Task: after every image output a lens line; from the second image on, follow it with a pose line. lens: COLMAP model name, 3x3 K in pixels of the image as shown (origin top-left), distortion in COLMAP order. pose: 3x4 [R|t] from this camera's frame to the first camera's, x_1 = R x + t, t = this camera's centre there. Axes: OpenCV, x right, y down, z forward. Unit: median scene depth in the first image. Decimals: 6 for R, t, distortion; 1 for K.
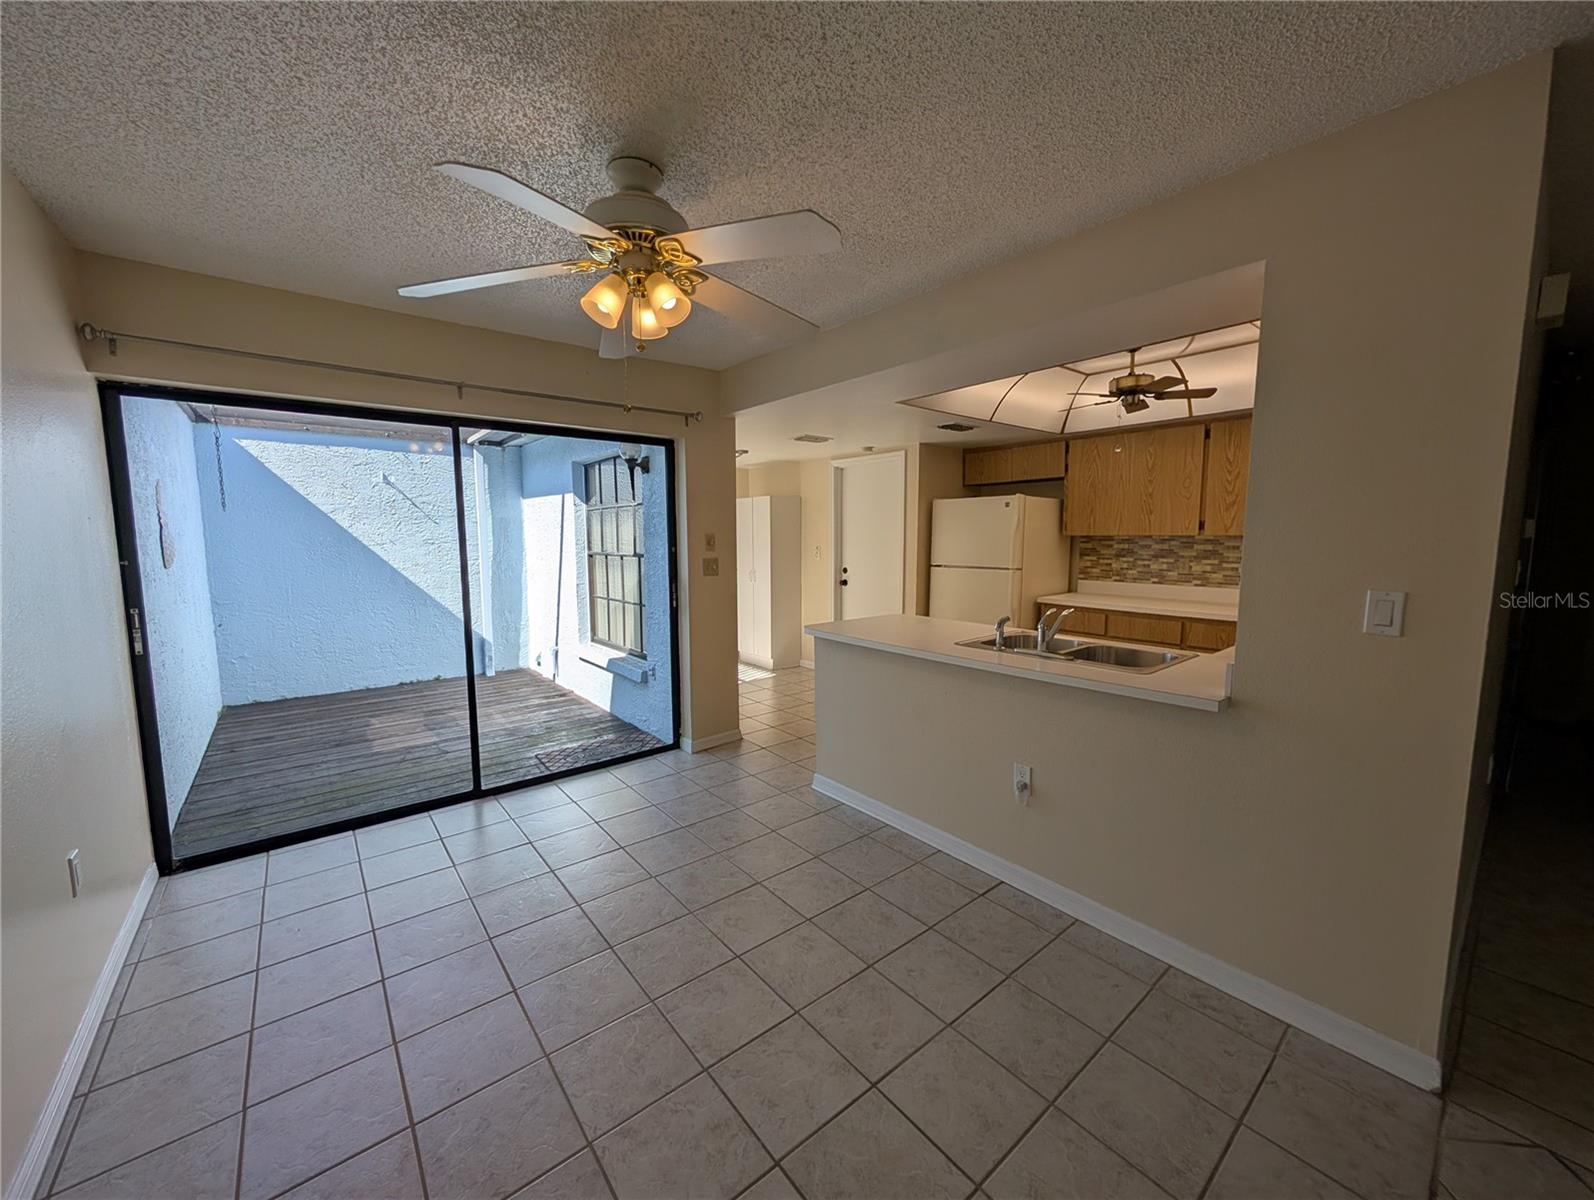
lens RADIAL K [[613.0, 0, 794.7], [0, 613.0, 601.9], [0, 0, 1]] dist [-0.000915, 0.000497]
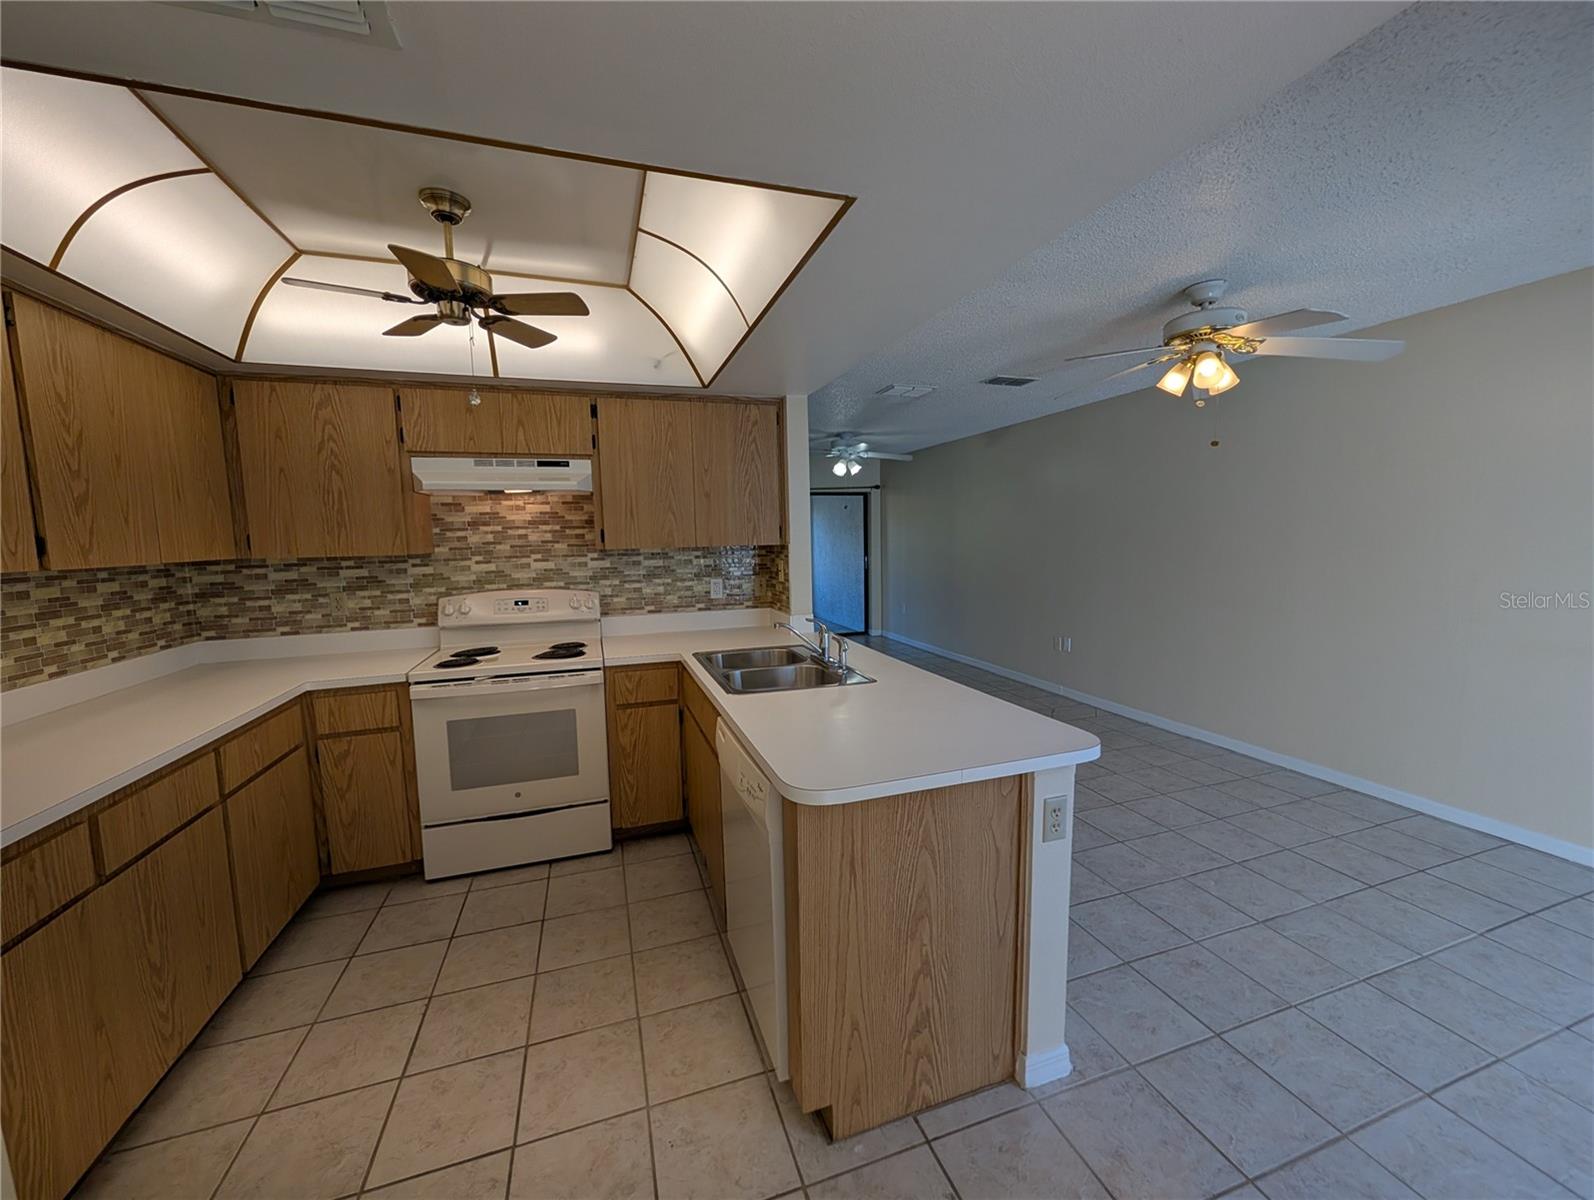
lens RADIAL K [[613.0, 0, 795.7], [0, 613.0, 600.4], [0, 0, 1]] dist [-0.000915, 0.000497]
pose [[-0.937168, -0.012696, 0.348646, 0.058524], [0.062845, 0.976847, 0.204499, -0.138162], [-0.343170, 0.213561, -0.914673, 1.188255]]
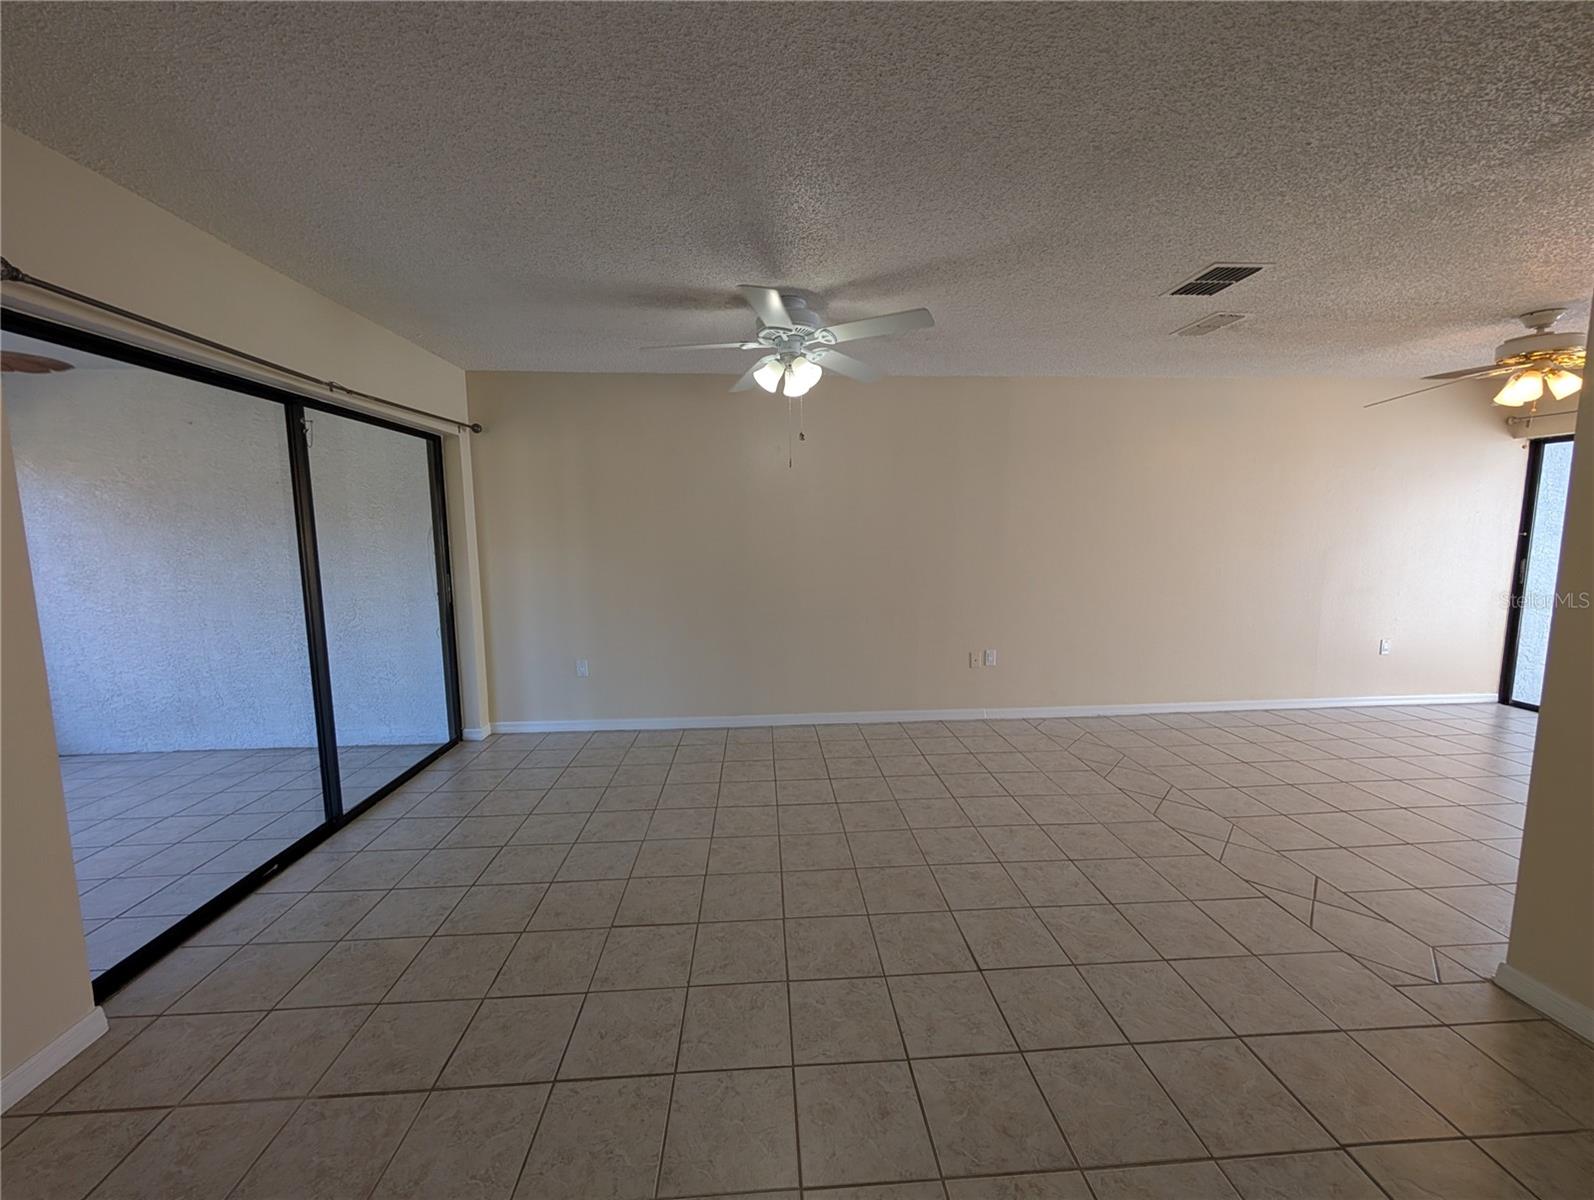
lens RADIAL K [[613.0, 0, 797.4], [0, 613.0, 601.8], [0, 0, 1]] dist [-0.000915, 0.000497]
pose [[-0.579214, 0.107488, -0.808058, 1.025821], [-0.075780, 0.979876, 0.184662, -0.022893], [0.811646, 0.168193, -0.559412, 0.162588]]
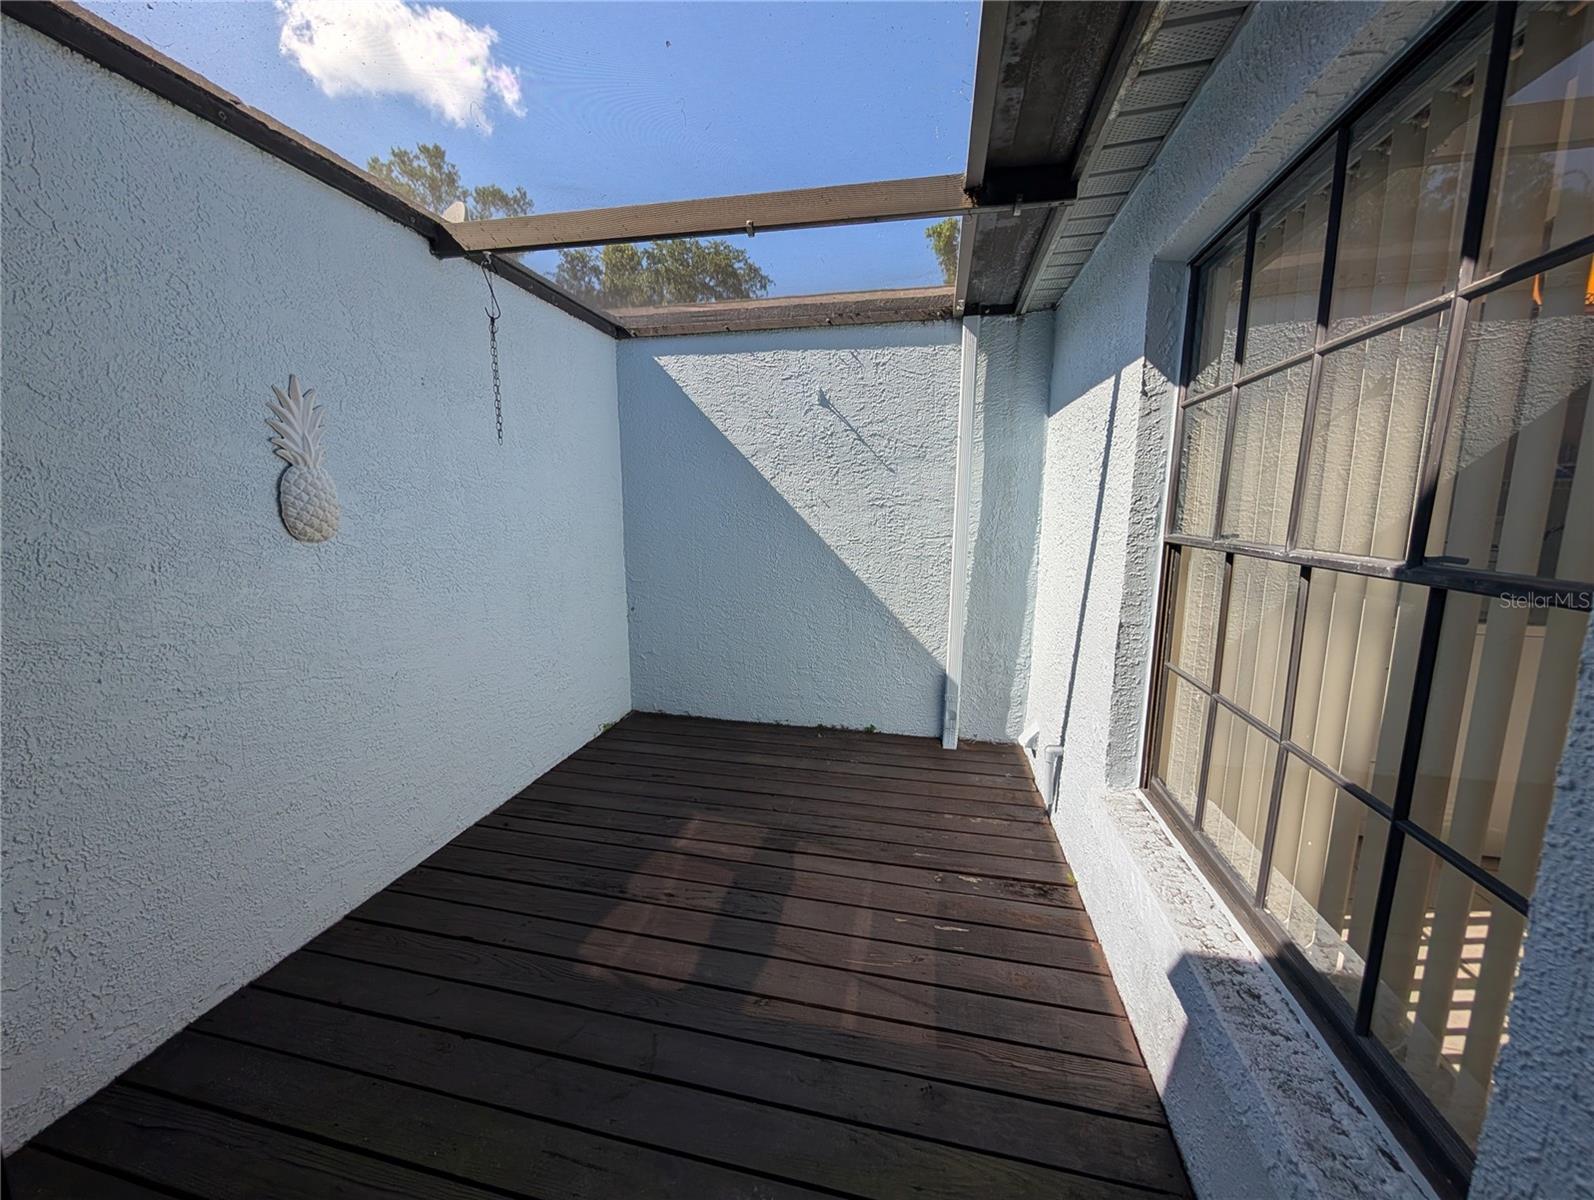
lens RADIAL K [[613.0, 0, 793.1], [0, 613.0, 601.7], [0, 0, 1]] dist [-0.000915, 0.000497]
pose [[0.620490, 0.130637, -0.773257, -0.260334], [-0.089210, 0.991385, 0.095903, -0.076888], [0.779124, 0.009475, 0.626799, 0.819813]]
